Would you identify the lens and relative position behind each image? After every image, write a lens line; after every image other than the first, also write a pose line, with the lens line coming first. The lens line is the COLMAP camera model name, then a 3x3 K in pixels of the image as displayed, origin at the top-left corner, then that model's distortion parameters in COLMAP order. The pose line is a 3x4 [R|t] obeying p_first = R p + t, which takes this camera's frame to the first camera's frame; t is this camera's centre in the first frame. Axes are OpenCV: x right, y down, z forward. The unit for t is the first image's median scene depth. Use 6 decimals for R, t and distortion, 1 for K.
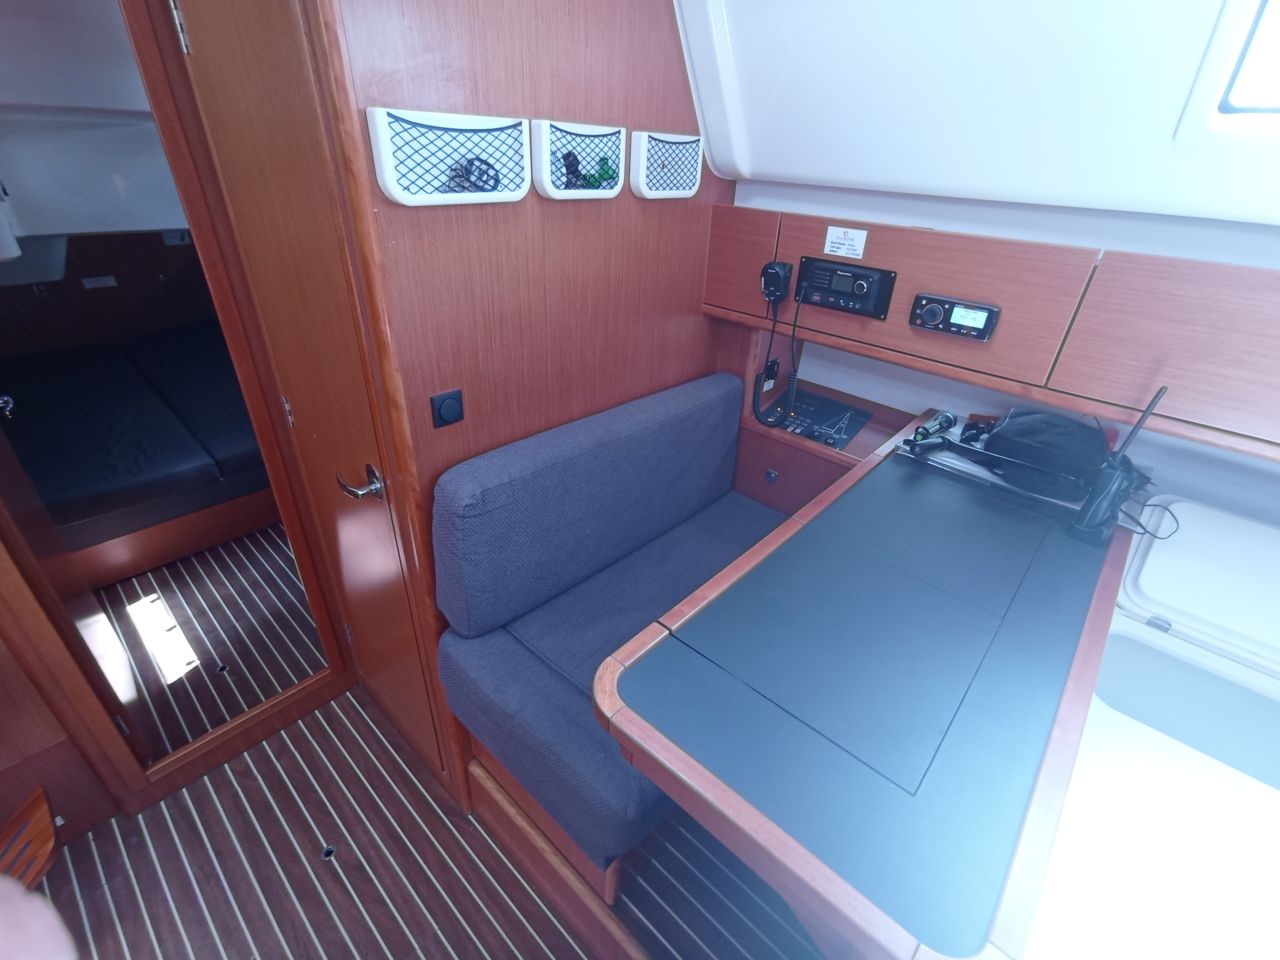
lens RADIAL K [[578.4, 0, 642.0], [0, 578.4, 480.1], [0, 0, 1]] dist [0.000192, -0.000519]
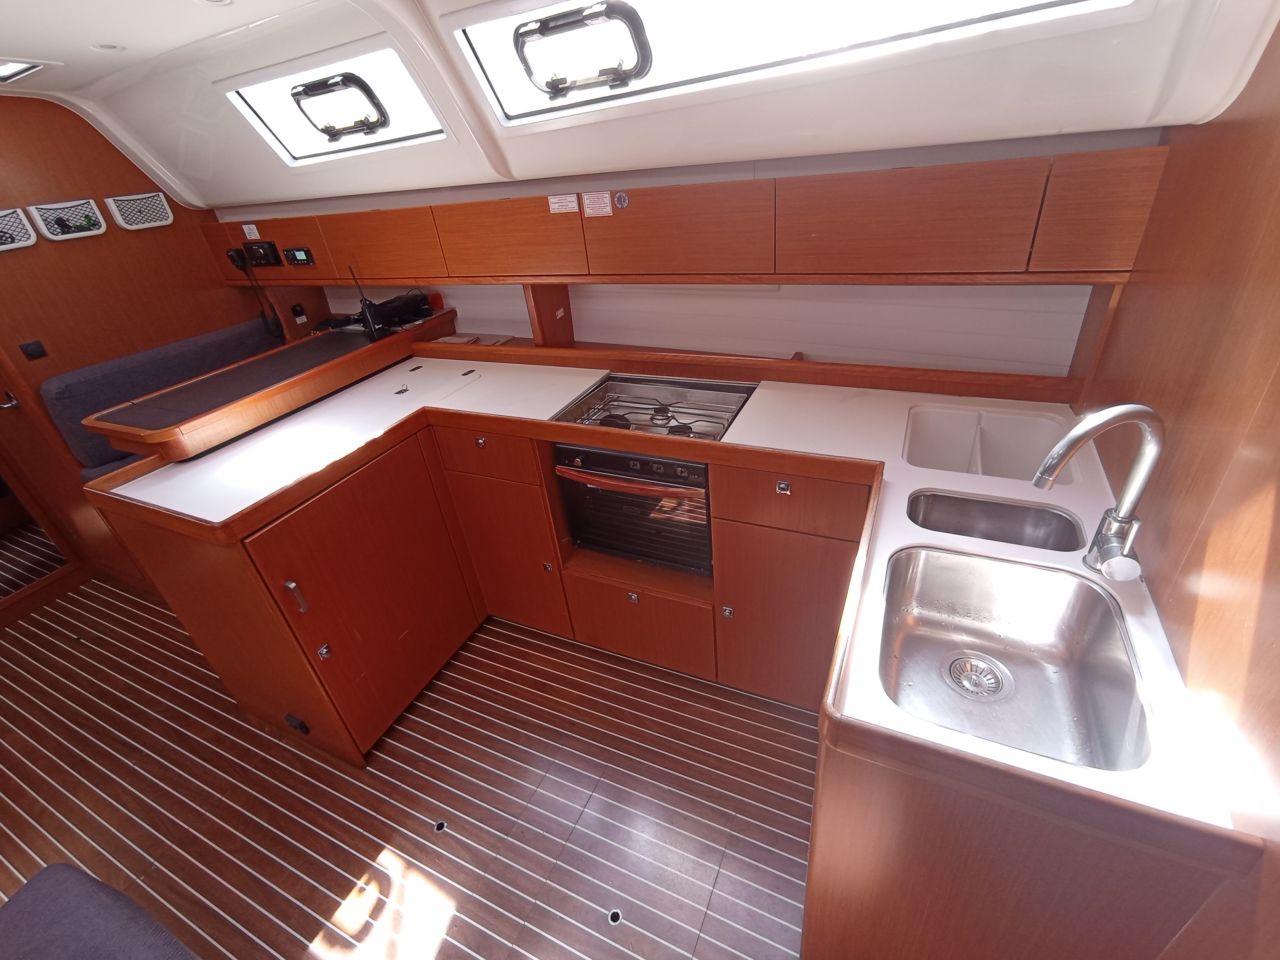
lens RADIAL K [[578.4, 0, 640.8], [0, 578.4, 475.3], [0, 0, 1]] dist [0.000192, -0.000519]
pose [[0.941590, -0.275792, 0.193255, 0.964713], [0.275932, 0.960805, 0.026741, 0.693556], [-0.193055, 0.028146, 0.980784, -1.161769]]
